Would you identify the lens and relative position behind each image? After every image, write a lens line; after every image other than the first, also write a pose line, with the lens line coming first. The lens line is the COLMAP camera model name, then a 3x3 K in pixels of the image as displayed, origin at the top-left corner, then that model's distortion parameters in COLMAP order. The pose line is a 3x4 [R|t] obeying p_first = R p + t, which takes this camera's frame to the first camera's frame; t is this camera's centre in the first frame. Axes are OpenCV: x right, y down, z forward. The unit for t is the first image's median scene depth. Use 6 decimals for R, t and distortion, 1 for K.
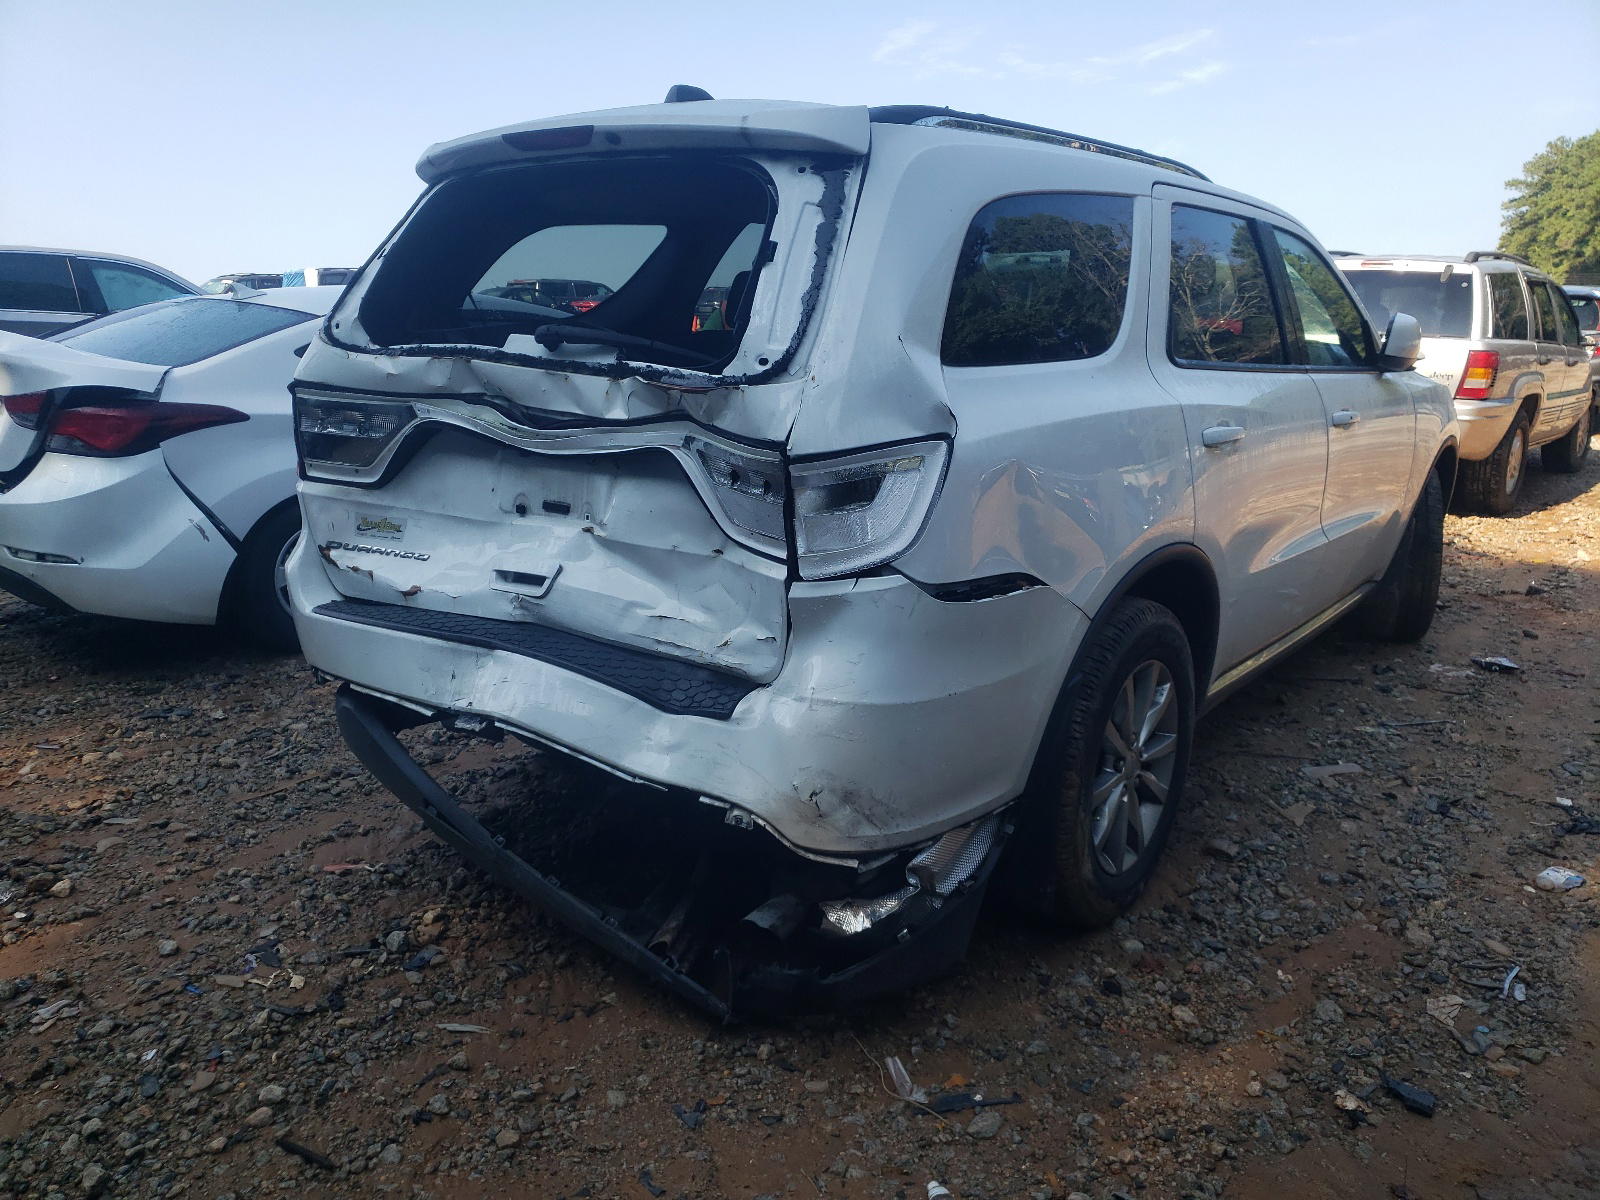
lens RADIAL K [[1206.4, 0, 798.8], [0, 1206.4, 606.2], [0, 0, 1]] dist [-0.000158, -0.001167]
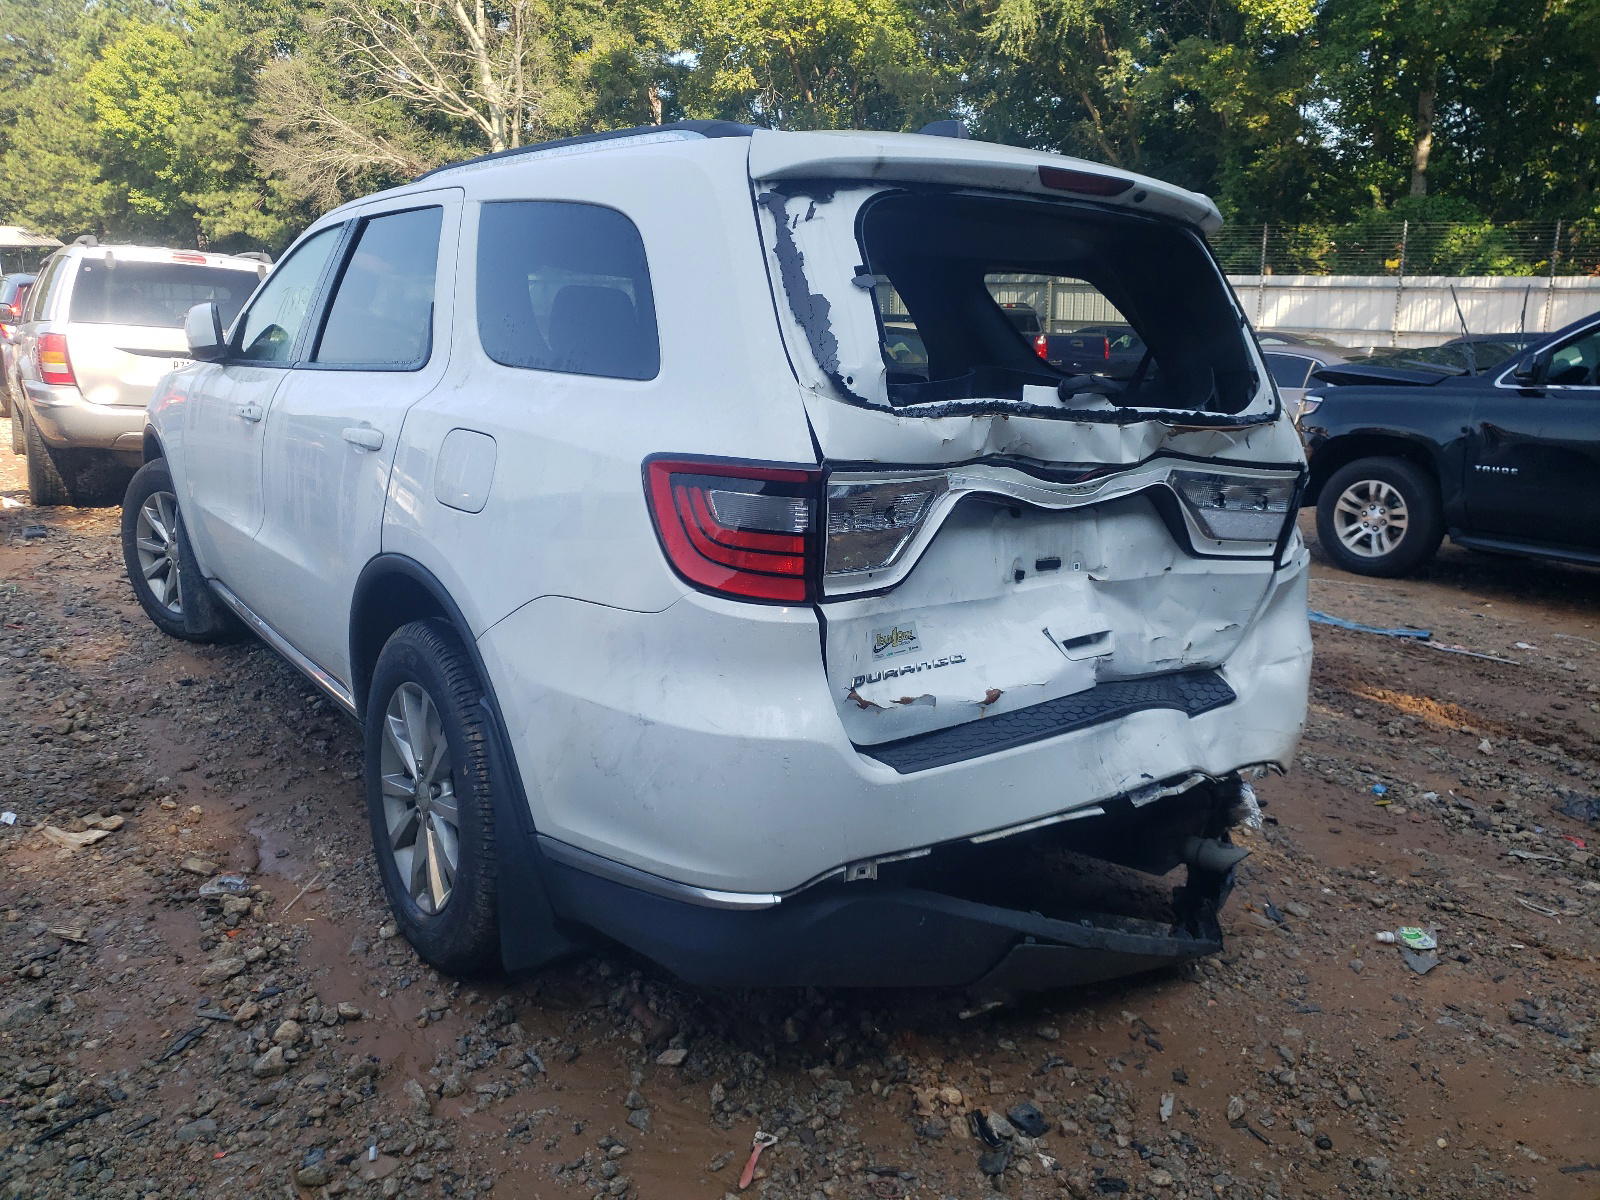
lens RADIAL K [[1206.4, 0, 799.0], [0, 1206.4, 593.5], [0, 0, 1]] dist [-0.000158, -0.001167]
pose [[0.373124, -0.198613, 0.906273, -1.144227], [0.196867, 0.971523, 0.131860, -0.224501], [-0.906654, 0.129215, 0.401598, 0.804902]]
